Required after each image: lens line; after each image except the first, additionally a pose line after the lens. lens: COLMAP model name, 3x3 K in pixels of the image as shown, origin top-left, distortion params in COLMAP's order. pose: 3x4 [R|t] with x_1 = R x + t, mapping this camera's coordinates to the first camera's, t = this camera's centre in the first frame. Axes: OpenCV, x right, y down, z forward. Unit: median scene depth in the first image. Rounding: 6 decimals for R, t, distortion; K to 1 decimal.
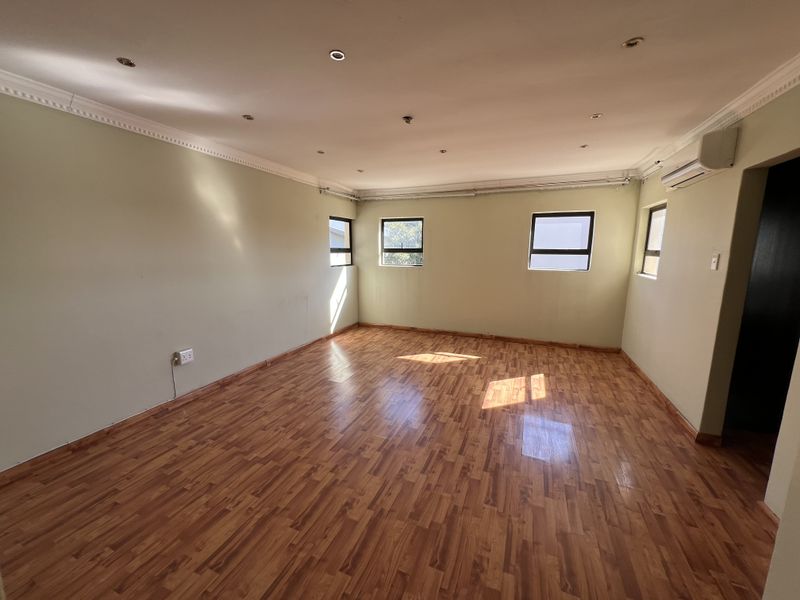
lens RADIAL K [[319.6, 0, 399.4], [0, 319.6, 300.2], [0, 0, 1]] dist [-0.001306, 0.000254]
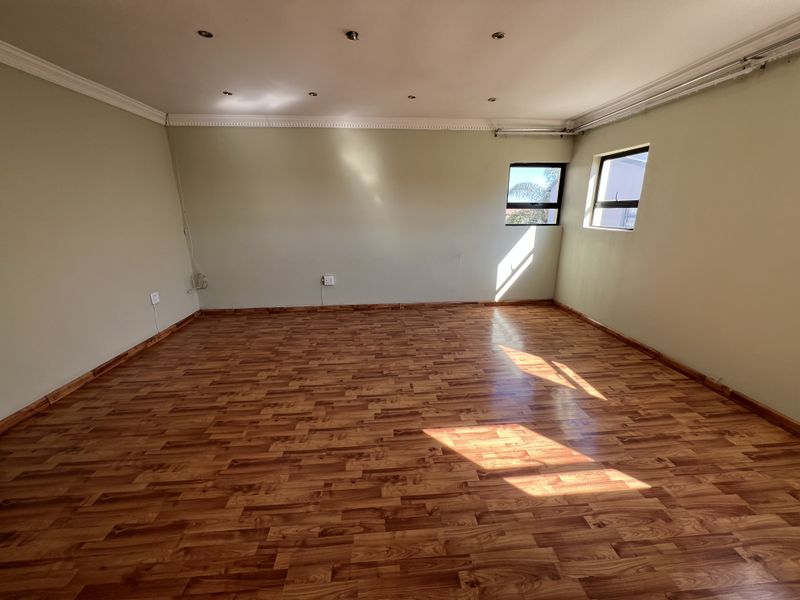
lens RADIAL K [[319.6, 0, 399.6], [0, 319.6, 299.8], [0, 0, 1]] dist [-0.001306, 0.000254]
pose [[0.447387, 0.239346, -0.861718, 0.679050], [-0.134582, 0.970569, 0.199708, -0.065506], [0.884157, 0.026625, 0.466431, 0.536356]]
